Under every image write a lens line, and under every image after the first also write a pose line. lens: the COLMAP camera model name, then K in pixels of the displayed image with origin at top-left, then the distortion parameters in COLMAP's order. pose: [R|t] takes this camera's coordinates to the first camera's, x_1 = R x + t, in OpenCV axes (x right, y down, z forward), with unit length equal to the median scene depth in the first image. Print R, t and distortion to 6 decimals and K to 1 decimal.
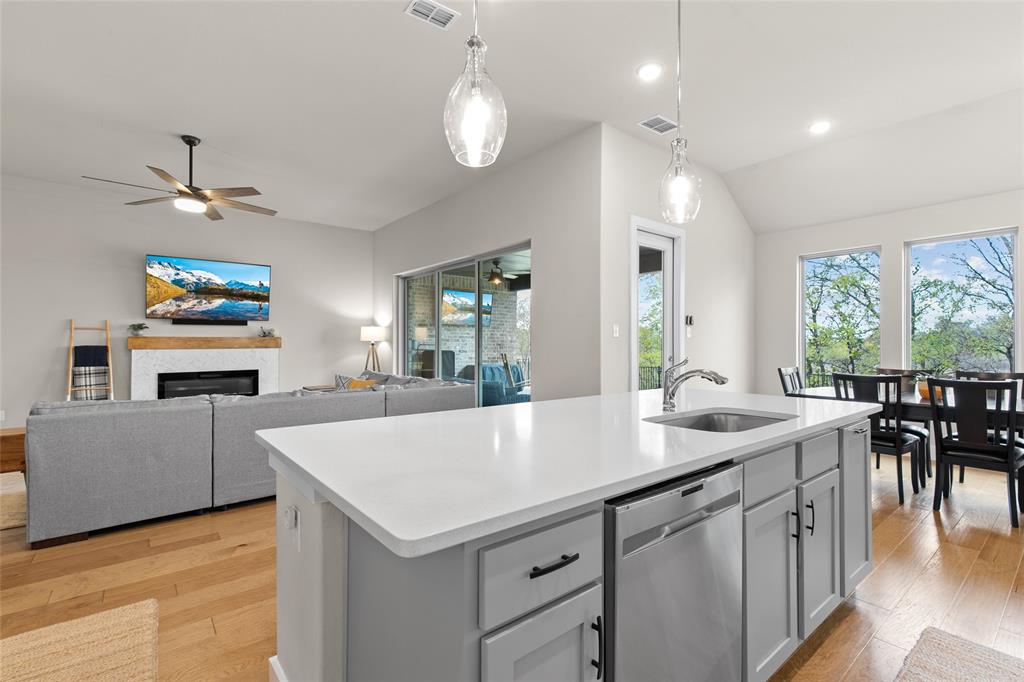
lens RADIAL K [[461.4, 0, 514.0], [0, 461.4, 333.2], [0, 0, 1]] dist [0.007421, -0.002008]
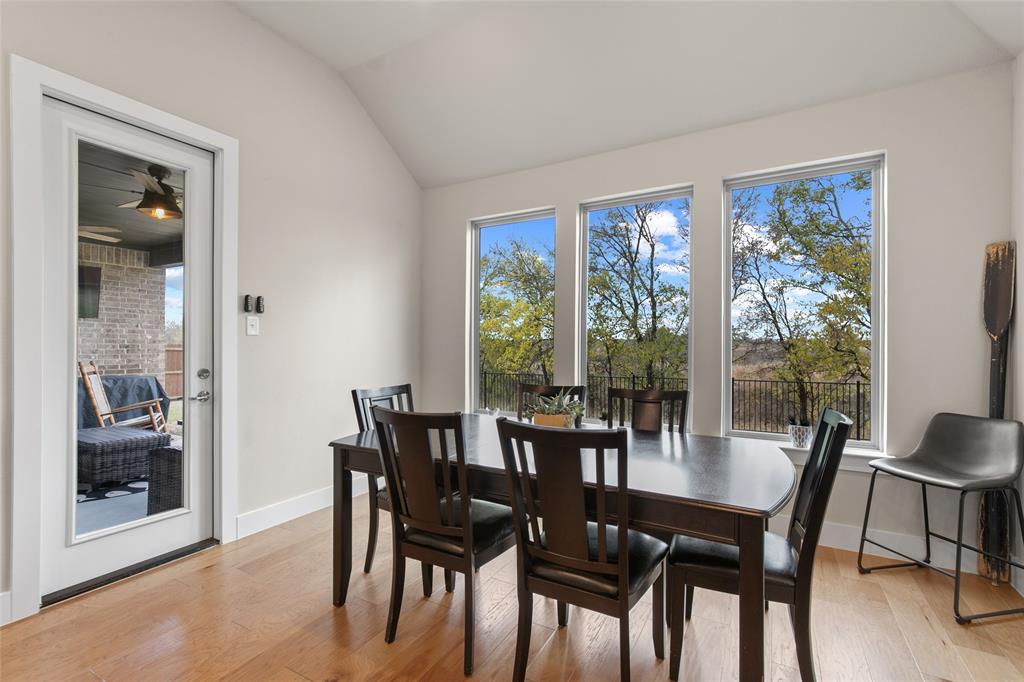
lens RADIAL K [[461.4, 0, 512.6], [0, 461.4, 346.0], [0, 0, 1]] dist [0.007421, -0.002008]
pose [[0.929632, -0.002232, 0.368483, 0.403896], [-0.007633, 0.999650, 0.025312, 0.005743], [-0.368411, -0.026343, 0.929290, 0.306085]]
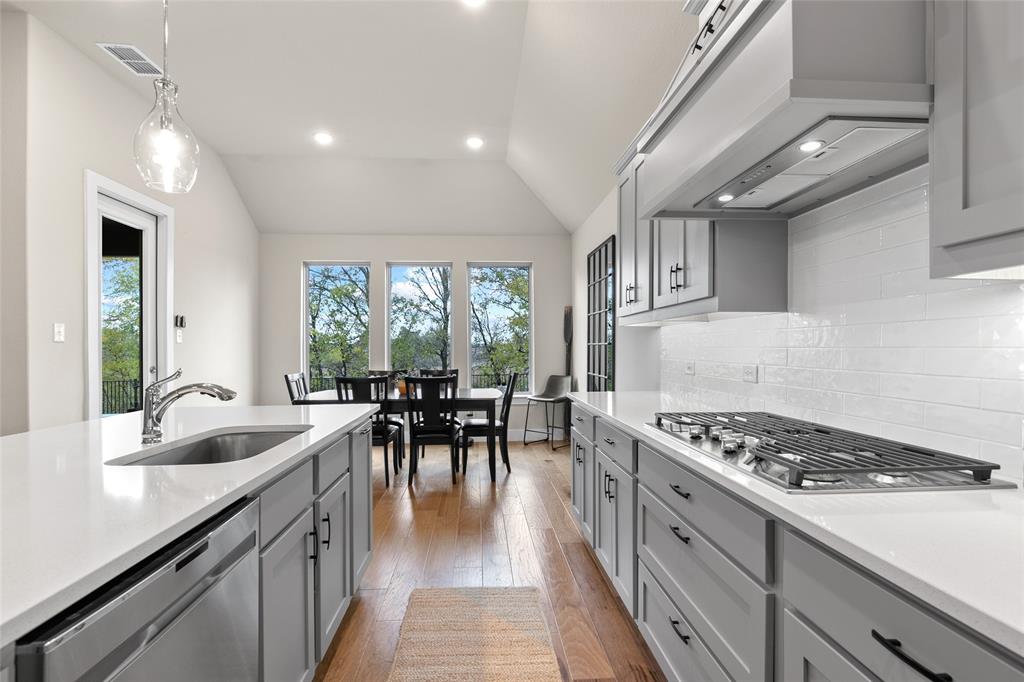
lens RADIAL K [[483.3, 0, 509.9], [0, 483.3, 350.2], [0, 0, 1]] dist [0.005438, -0.001048]
pose [[0.571543, -0.009165, 0.820521, 0.008687], [-0.010969, 0.999763, 0.018808, 0.000167], [-0.820499, -0.019750, 0.571307, 0.028144]]
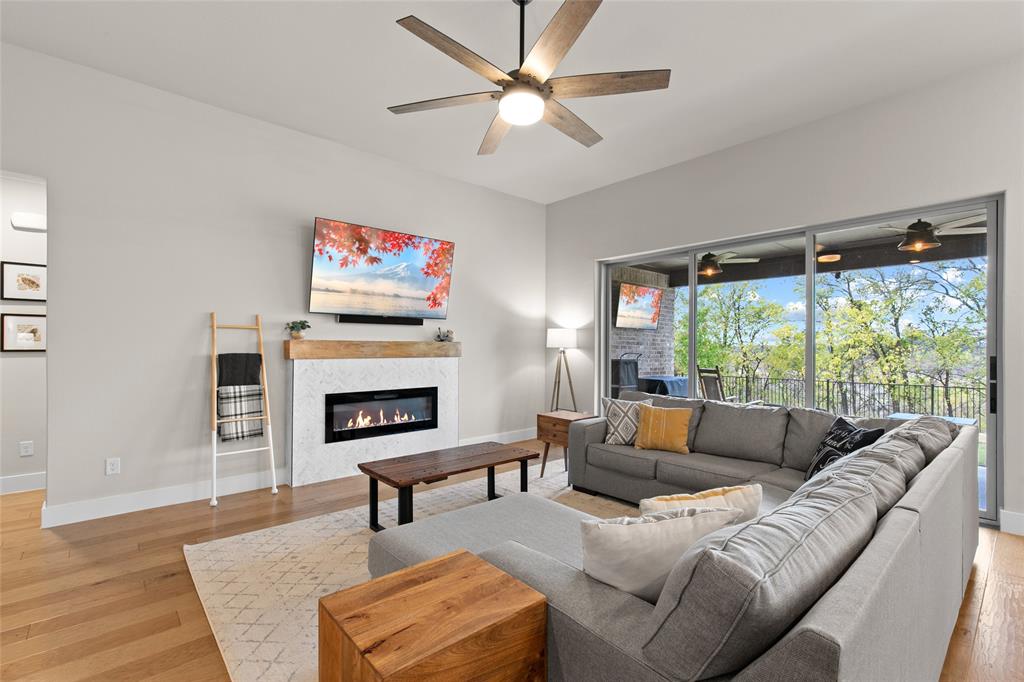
lens RADIAL K [[461.4, 0, 511.9], [0, 461.4, 344.5], [0, 0, 1]] dist [0.007421, -0.002008]
pose [[0.998915, 0.007747, 0.045926, -0.562461], [-0.008451, 0.999849, 0.015168, 0.001247], [-0.045802, -0.015540, 0.998830, 0.333521]]
